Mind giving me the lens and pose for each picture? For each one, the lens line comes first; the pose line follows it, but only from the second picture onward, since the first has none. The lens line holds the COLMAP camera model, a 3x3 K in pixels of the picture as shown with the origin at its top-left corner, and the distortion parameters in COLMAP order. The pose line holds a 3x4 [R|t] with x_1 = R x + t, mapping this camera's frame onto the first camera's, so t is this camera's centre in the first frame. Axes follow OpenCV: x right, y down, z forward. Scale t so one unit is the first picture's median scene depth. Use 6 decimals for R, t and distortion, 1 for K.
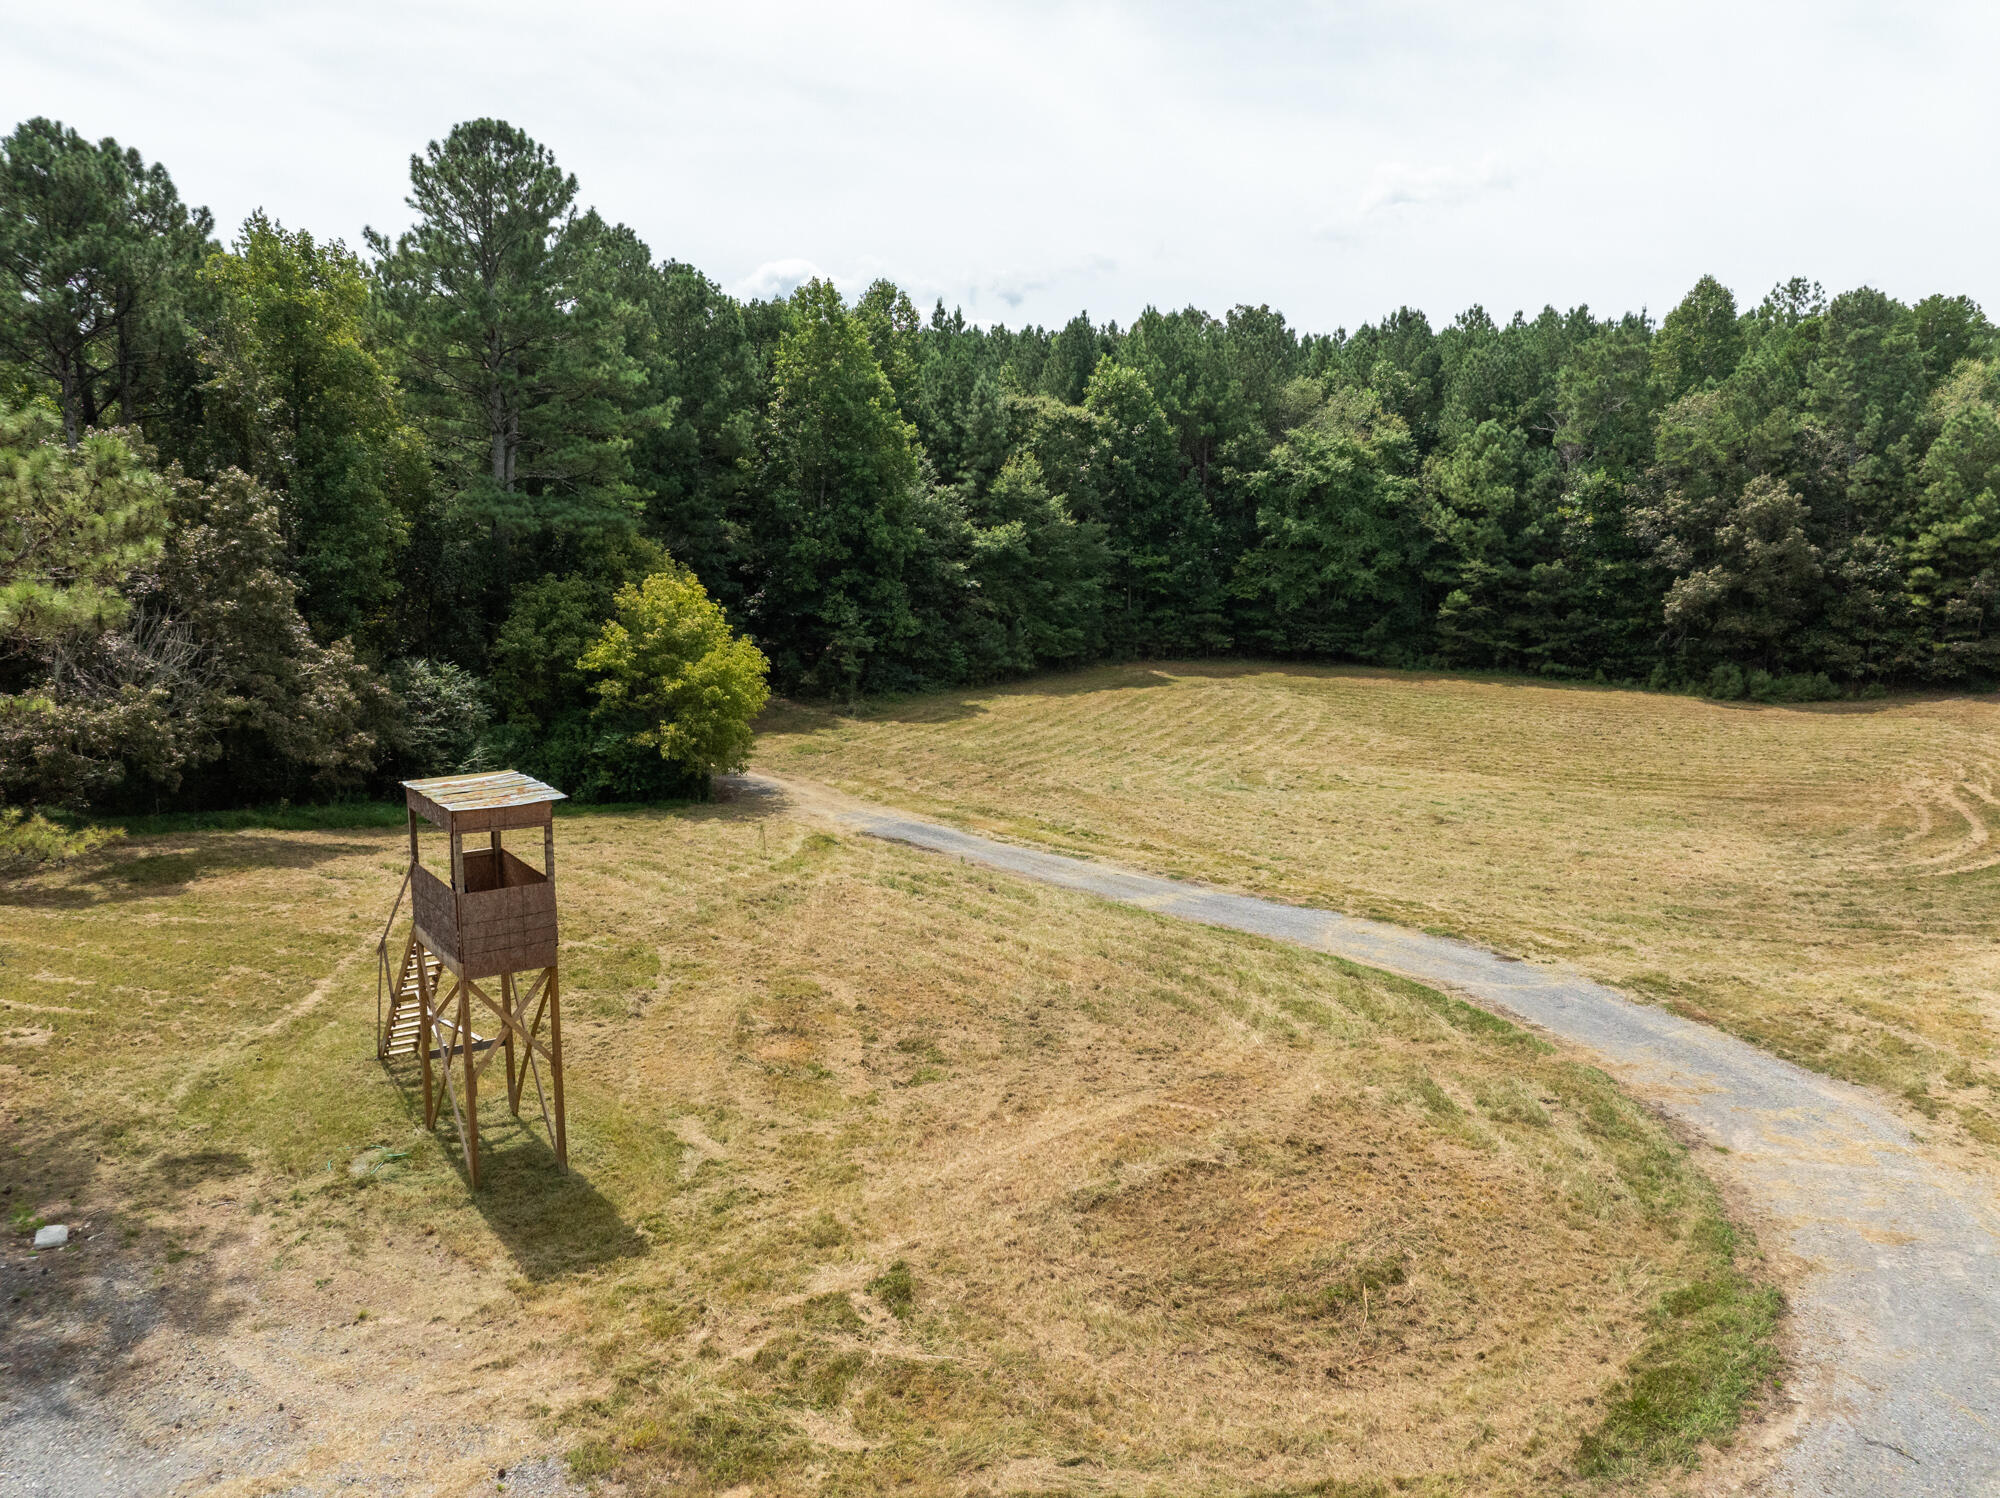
lens RADIAL K [[1410.3, 0, 997.8], [0, 1410.3, 755.5], [0, 0, 1]] dist [-0.034017, 0.001258]
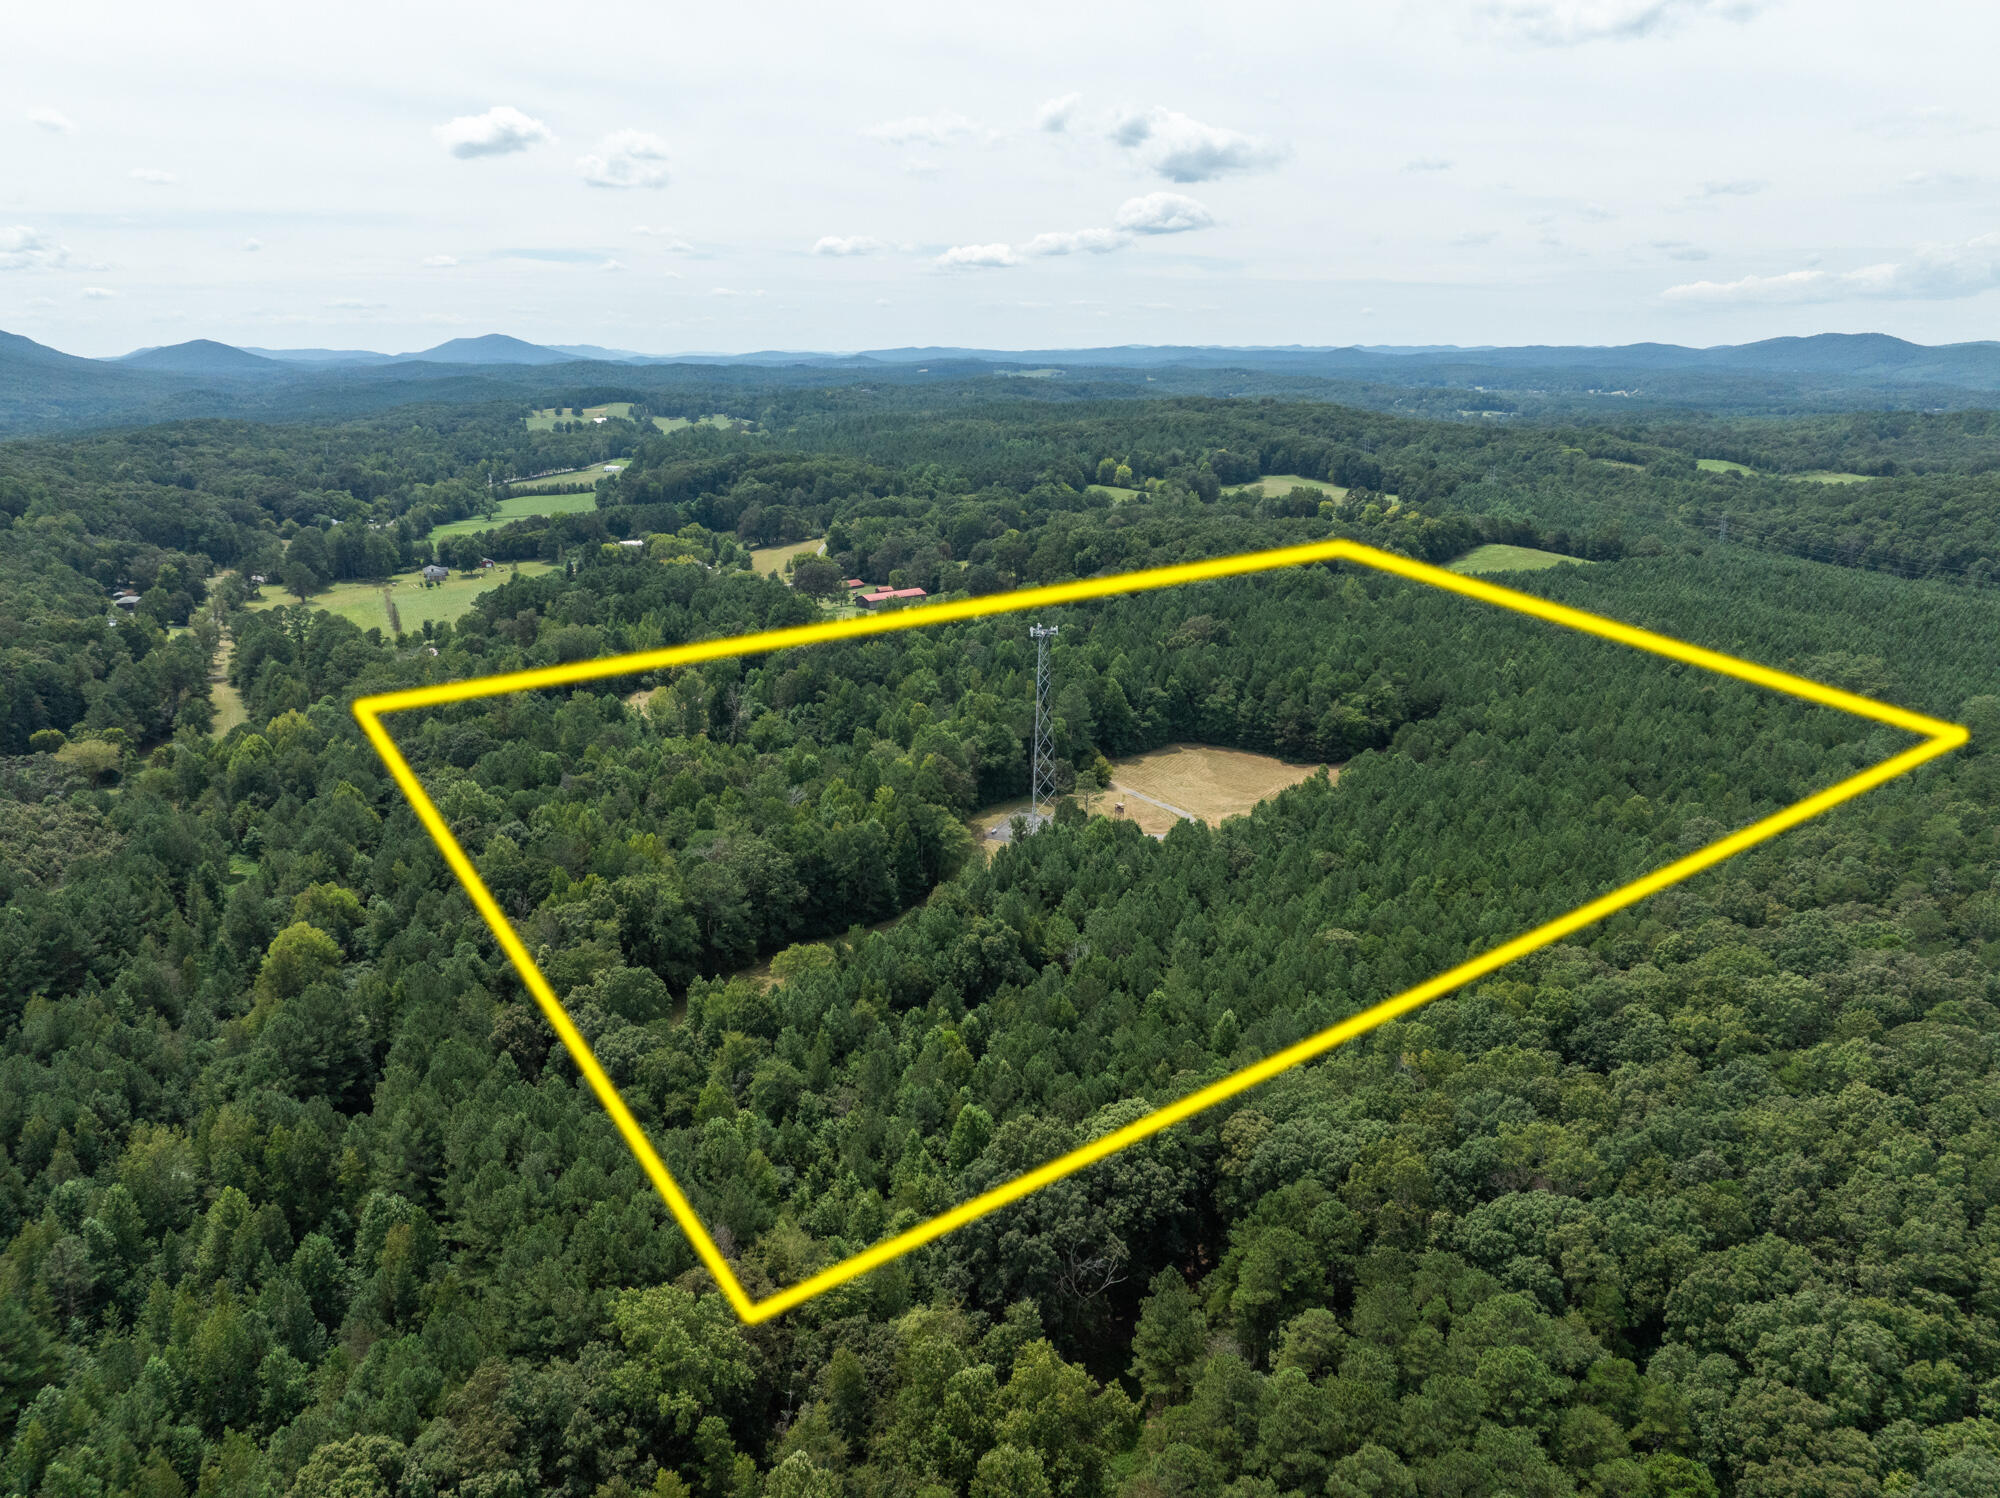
lens RADIAL K [[1415.9, 0, 1000.1], [0, 1415.9, 696.3], [0, 0, 1]] dist [-0.032097, 0.004703]
pose [[0.994627, 0.025376, -0.100369, -0.014763], [-0.015913, 0.995447, 0.093983, -0.785407], [0.102297, -0.091881, 0.990501, -4.438146]]
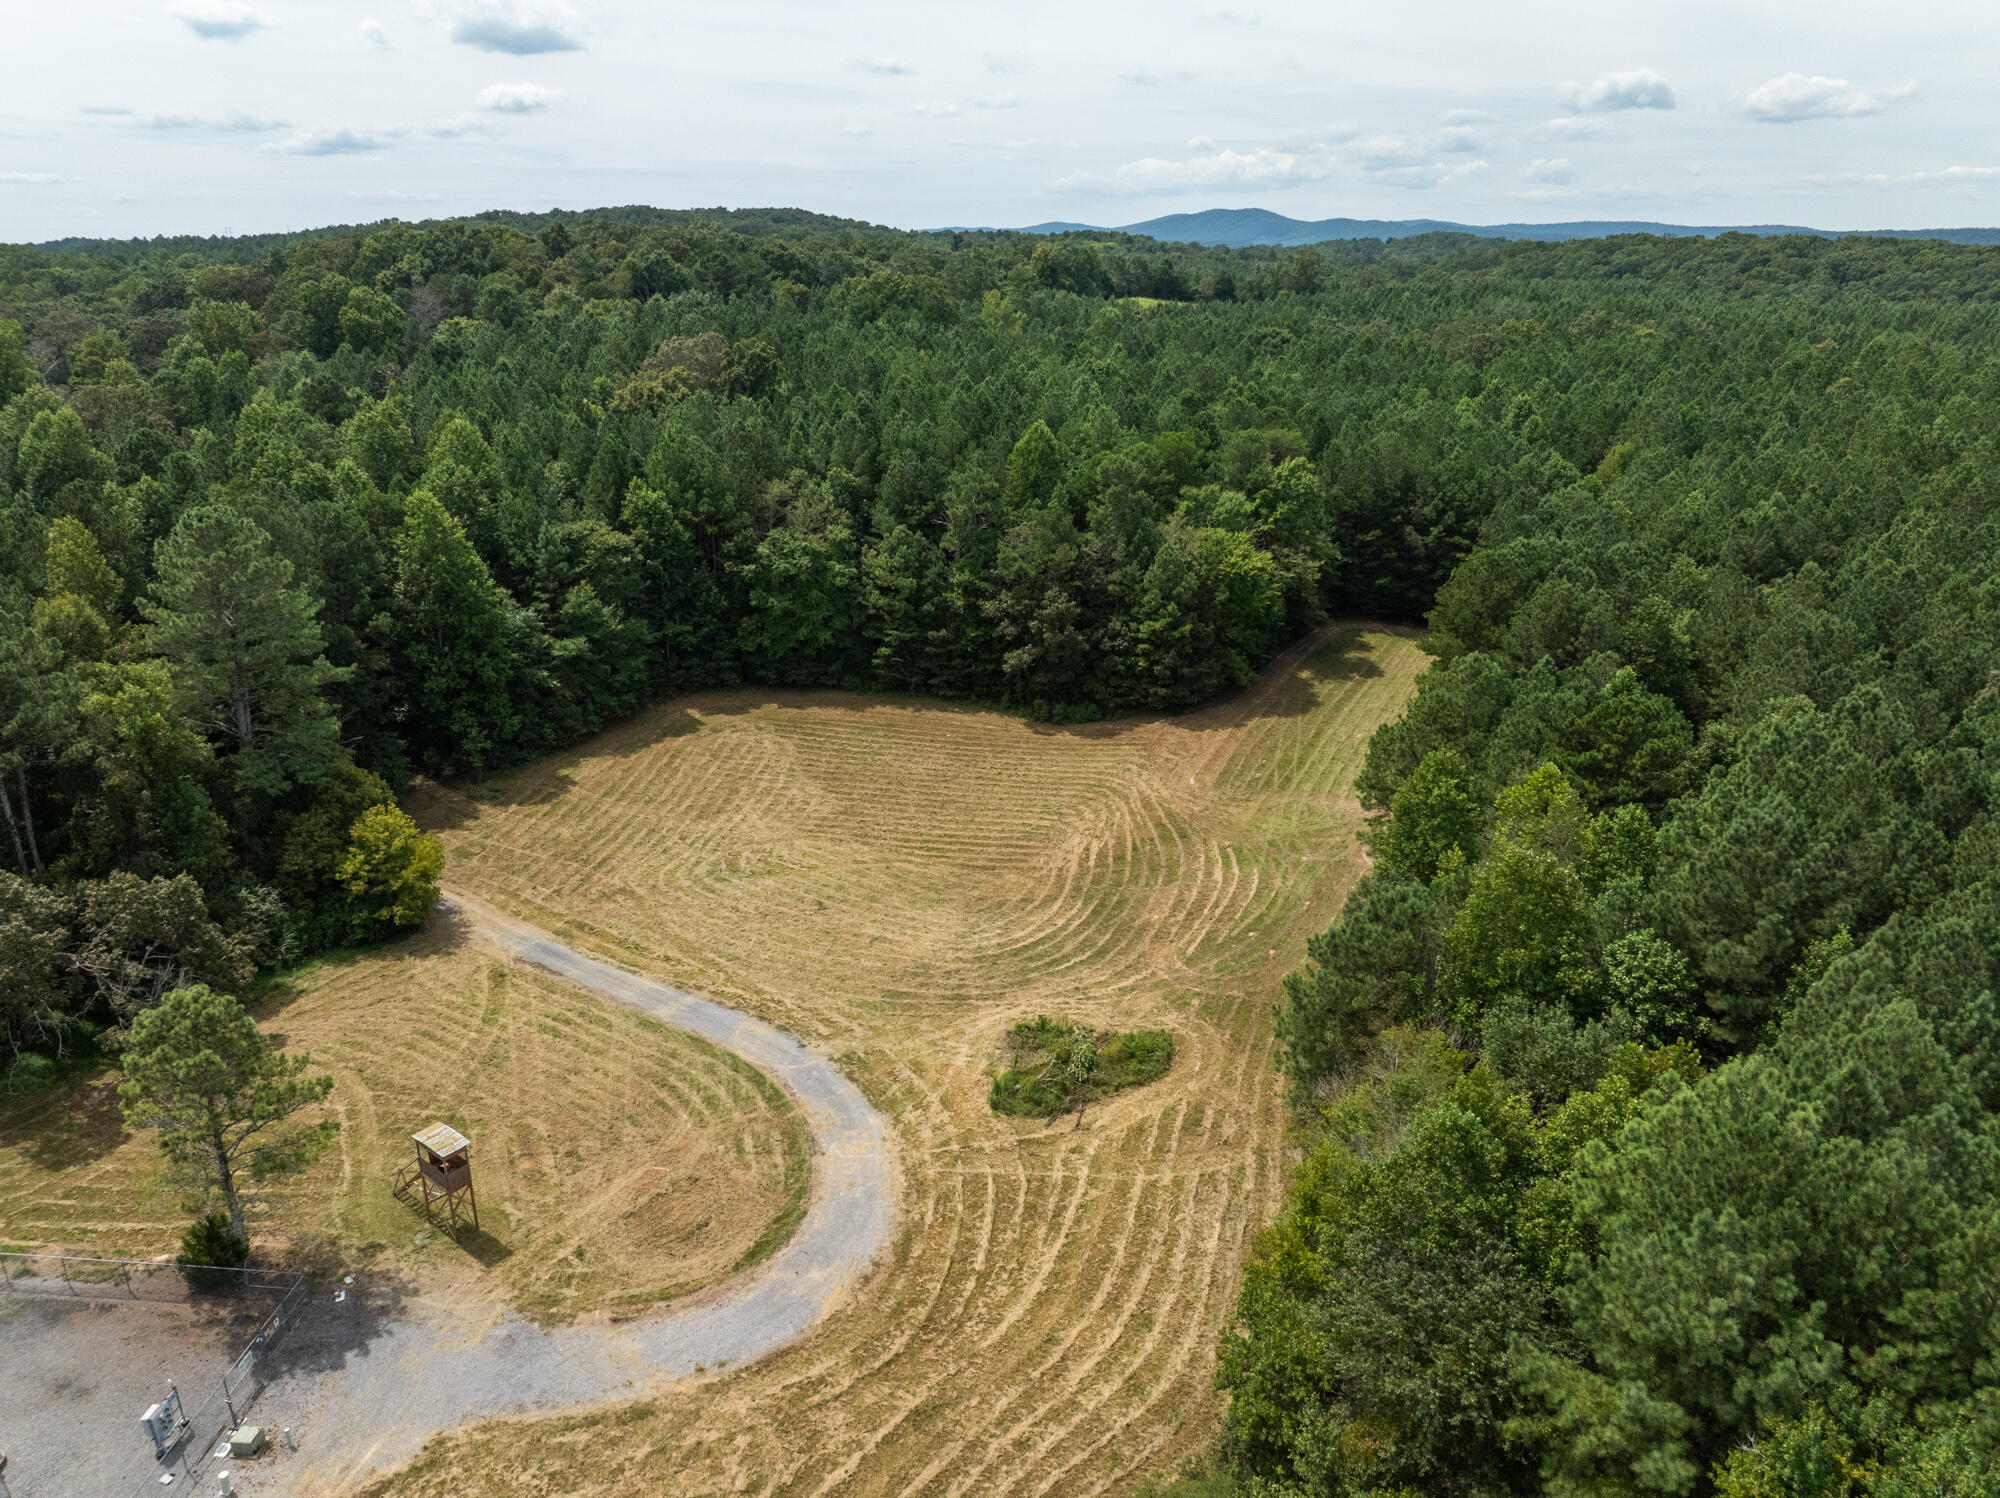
lens RADIAL K [[1410.3, 0, 997.8], [0, 1410.3, 755.5], [0, 0, 1]] dist [-0.034017, 0.001258]
pose [[0.958848, -0.097516, 0.266647, 0.029266], [0.041846, 0.977448, 0.206988, -0.354919], [-0.280818, -0.187312, 0.941305, -0.565315]]
